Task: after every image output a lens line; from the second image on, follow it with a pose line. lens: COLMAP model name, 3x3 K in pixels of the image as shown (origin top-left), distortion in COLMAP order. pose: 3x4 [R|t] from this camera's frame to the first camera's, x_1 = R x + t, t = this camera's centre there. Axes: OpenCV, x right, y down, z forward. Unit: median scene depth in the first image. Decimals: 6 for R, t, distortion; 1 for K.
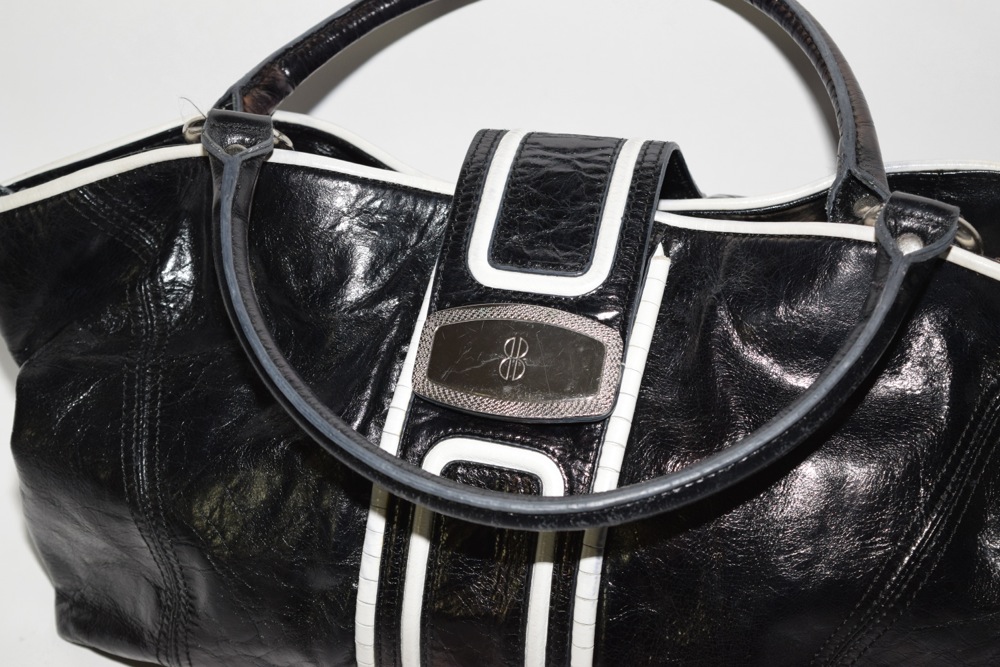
lens RADIAL K [[2290.7, 0, 500.0], [0, 2290.7, 333.5], [0, 0, 1]] dist [0.016746, -0.170616]
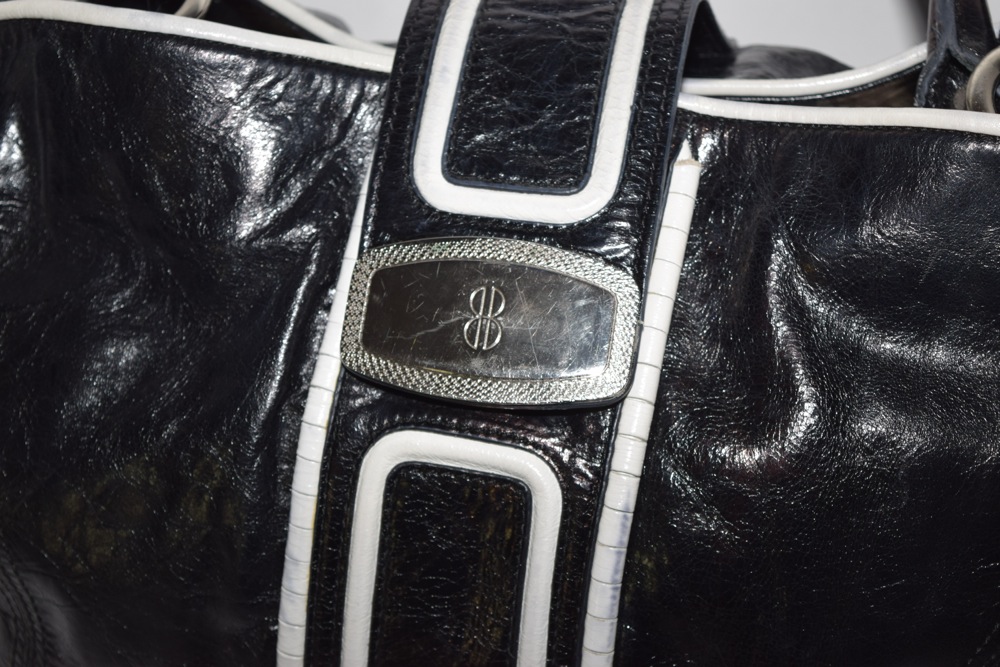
lens RADIAL K [[2171.4, 0, 500.0], [0, 2171.4, 333.5], [0, 0, 1]] dist [0.079484, 0.358621]
pose [[0.998820, -0.037156, 0.031285, -0.010115], [0.032255, 0.988943, 0.144743, -0.079210], [-0.036317, -0.143563, 0.988975, 0.335233]]
